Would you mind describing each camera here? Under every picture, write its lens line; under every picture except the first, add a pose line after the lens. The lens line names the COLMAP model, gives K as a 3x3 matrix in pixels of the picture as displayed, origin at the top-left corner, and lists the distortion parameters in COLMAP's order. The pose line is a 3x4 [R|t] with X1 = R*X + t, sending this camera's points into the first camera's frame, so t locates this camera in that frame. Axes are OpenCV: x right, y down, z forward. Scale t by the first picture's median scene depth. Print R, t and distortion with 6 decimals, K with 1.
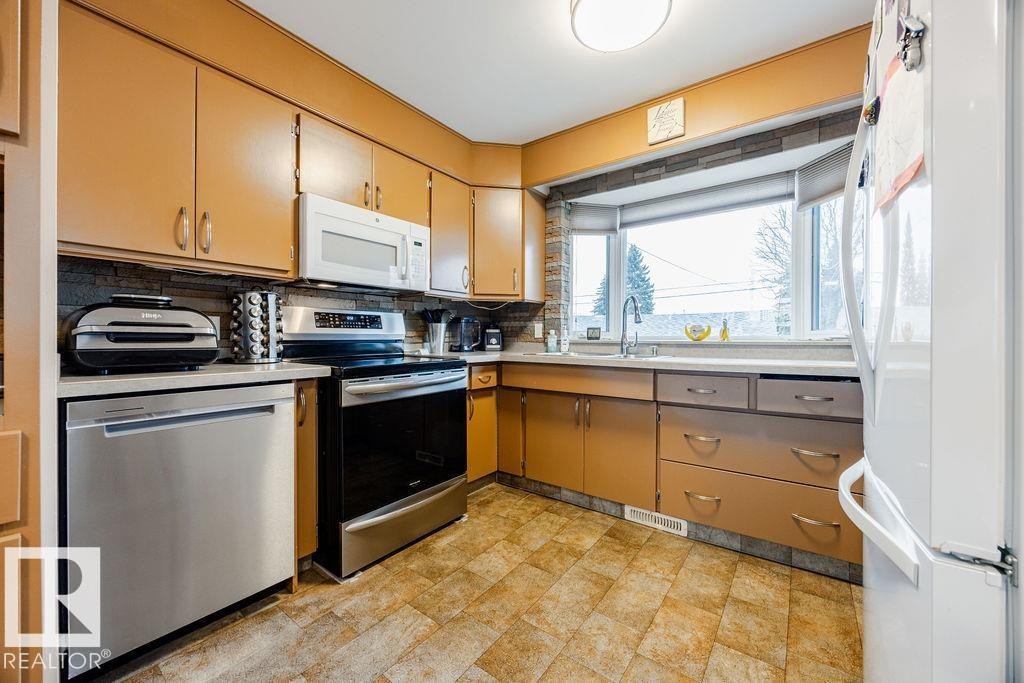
lens RADIAL K [[386.7, 0, 516.5], [0, 386.7, 338.6], [0, 0, 1]] dist [-0.002663, -0.000035]
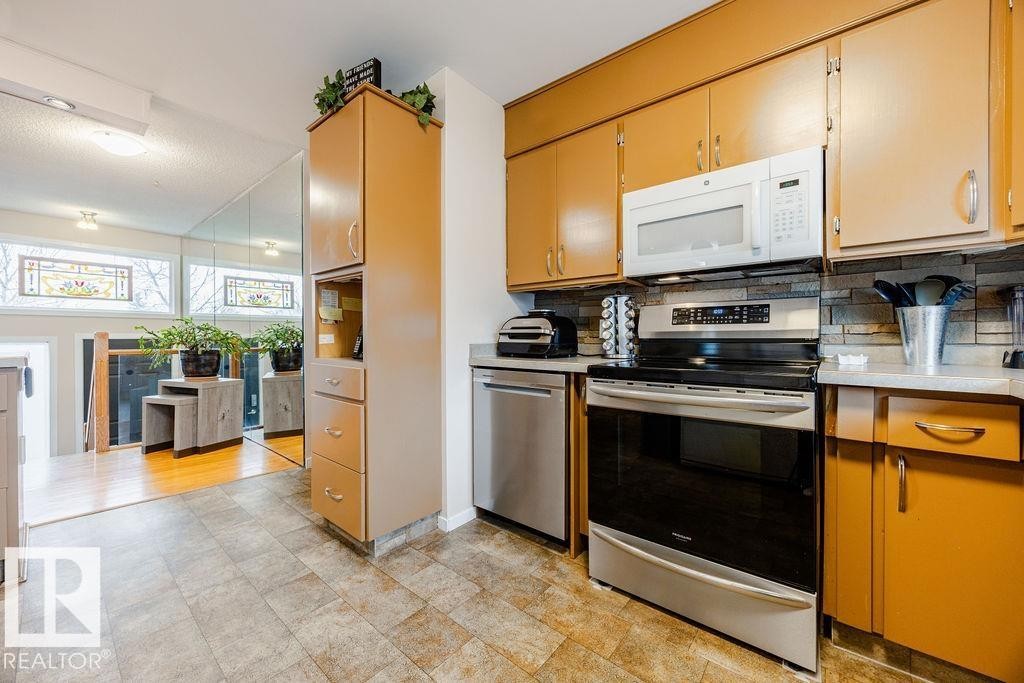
lens RADIAL K [[386.7, 0, 516.5], [0, 386.7, 338.6], [0, 0, 1]] dist [-0.002663, -0.000035]
pose [[-0.047700, 0.003342, -0.998856, 0.500680], [-0.001876, 0.999992, 0.003435, 0.002161], [0.998860, 0.002038, -0.047694, 0.771523]]
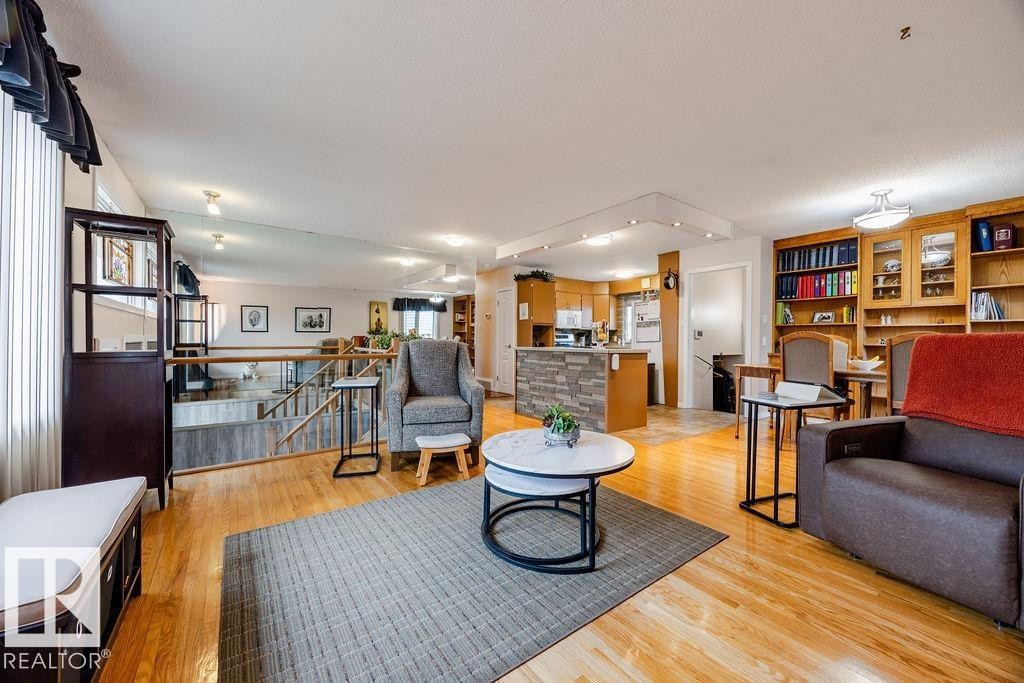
lens RADIAL K [[386.7, 0, 516.5], [0, 386.7, 338.6], [0, 0, 1]] dist [-0.002663, -0.000035]
pose [[0.956600, 0.001157, -0.291401, 0.346705], [-0.003605, 0.999963, -0.007864, 0.004353], [0.291381, 0.008573, 0.956569, -3.646628]]
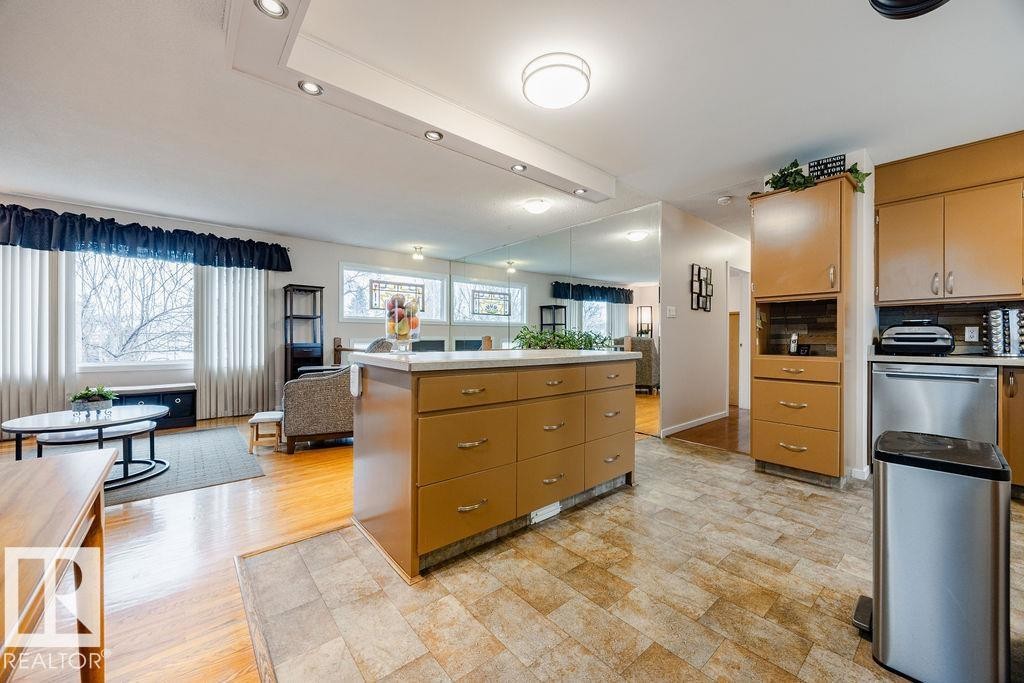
lens RADIAL K [[386.7, 0, 516.5], [0, 386.7, 338.6], [0, 0, 1]] dist [-0.002663, -0.000035]
pose [[-0.222797, -0.002194, -0.974862, 1.240280], [-0.003808, 0.999992, -0.001380, 0.002100], [0.974857, 0.003405, -0.222803, -0.520954]]
